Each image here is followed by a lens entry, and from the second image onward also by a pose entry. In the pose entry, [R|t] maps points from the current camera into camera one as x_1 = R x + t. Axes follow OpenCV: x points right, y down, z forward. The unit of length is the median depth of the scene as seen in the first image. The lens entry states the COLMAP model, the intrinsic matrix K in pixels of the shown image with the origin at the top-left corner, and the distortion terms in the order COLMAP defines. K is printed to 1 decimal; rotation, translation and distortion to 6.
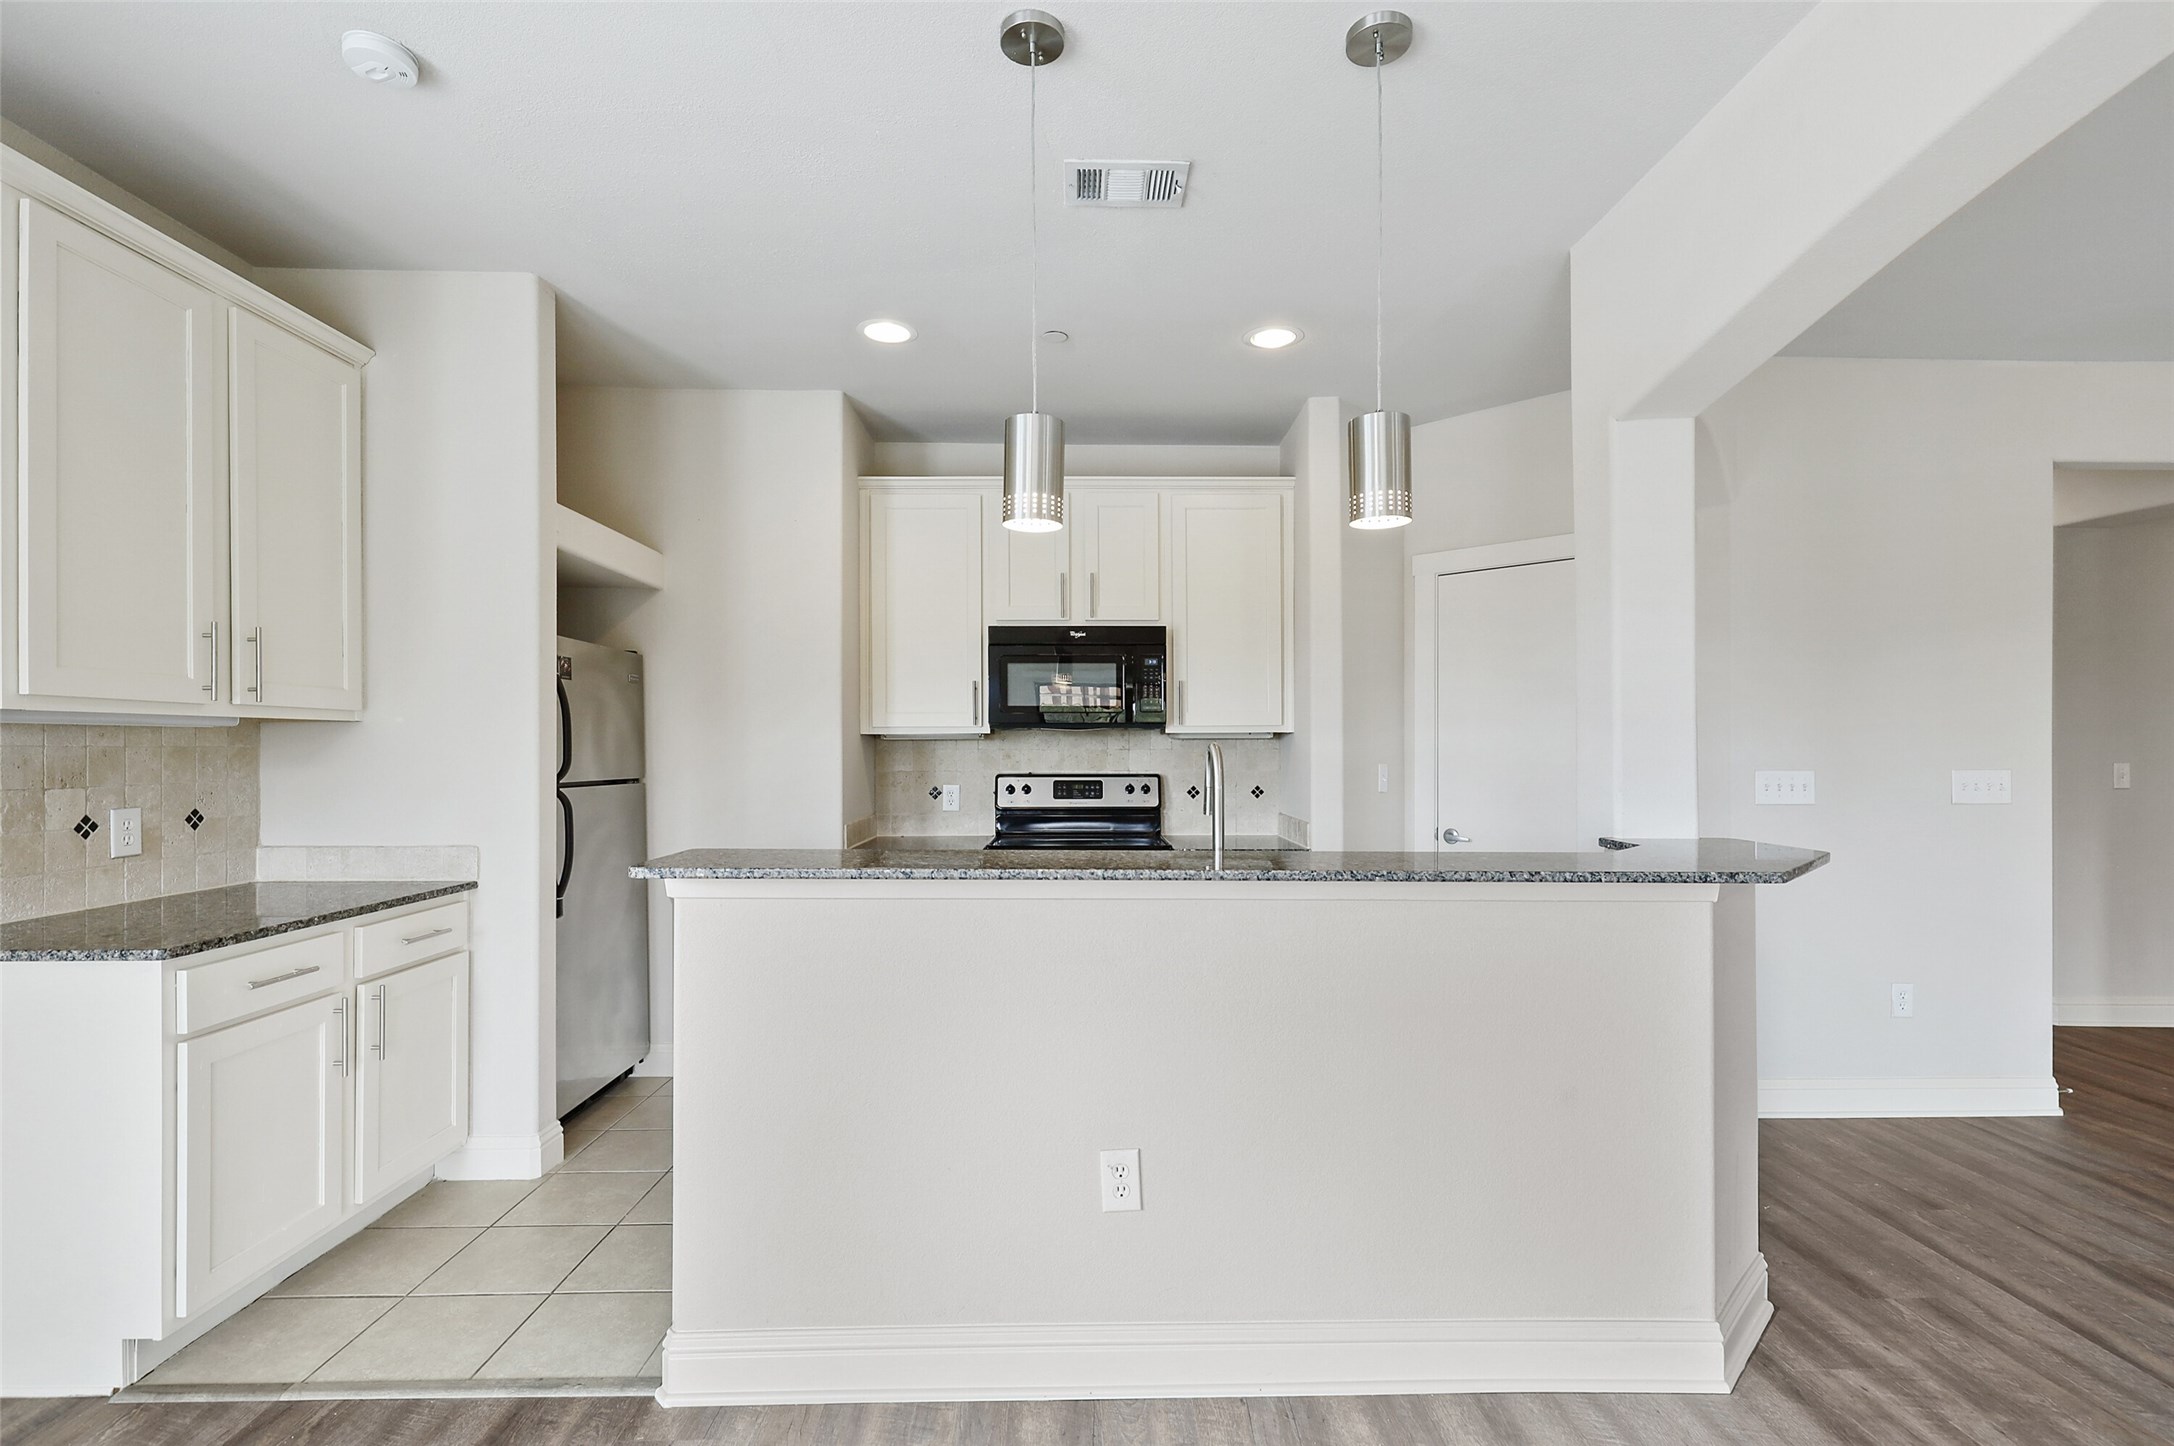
lens RADIAL K [[994.3, 0, 1094.3], [0, 994.3, 748.7], [0, 0, 1]] dist [0.000720, -0.000069]
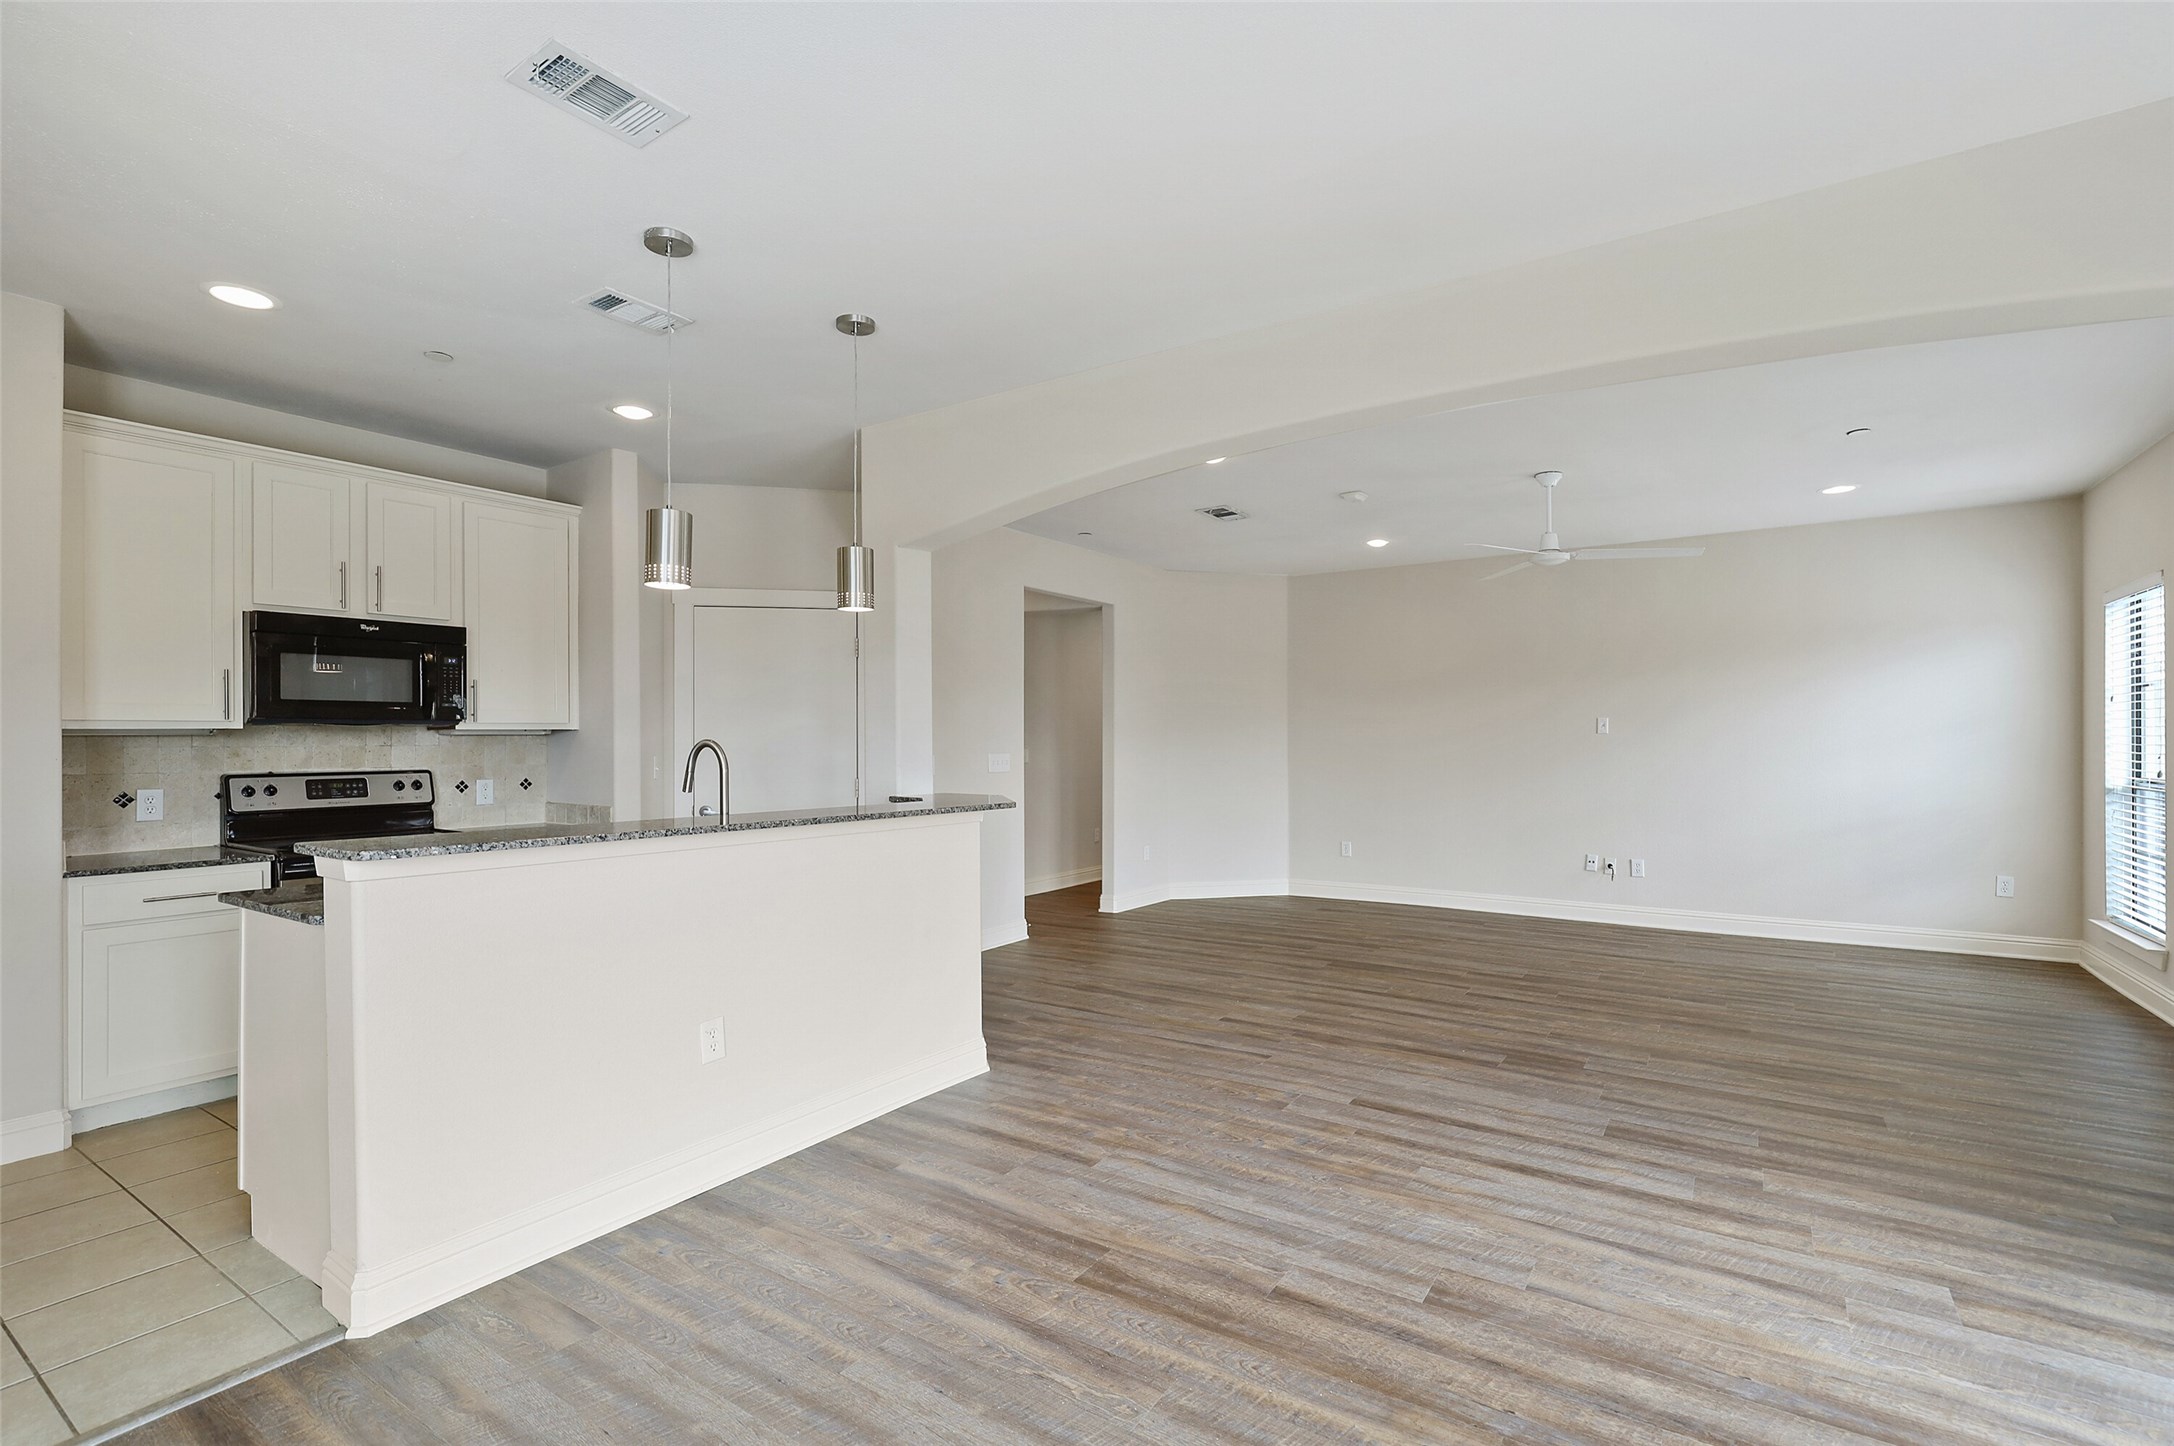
lens RADIAL K [[989.0, 0, 1091.5], [0, 989.0, 735.2], [0, 0, 1]] dist [-0.009949, 0.000254]
pose [[0.574235, 0.002178, 0.818687, -0.401677], [0.005238, 0.999966, -0.006335, -0.000010], [-0.818674, 0.007926, 0.574205, -0.137380]]
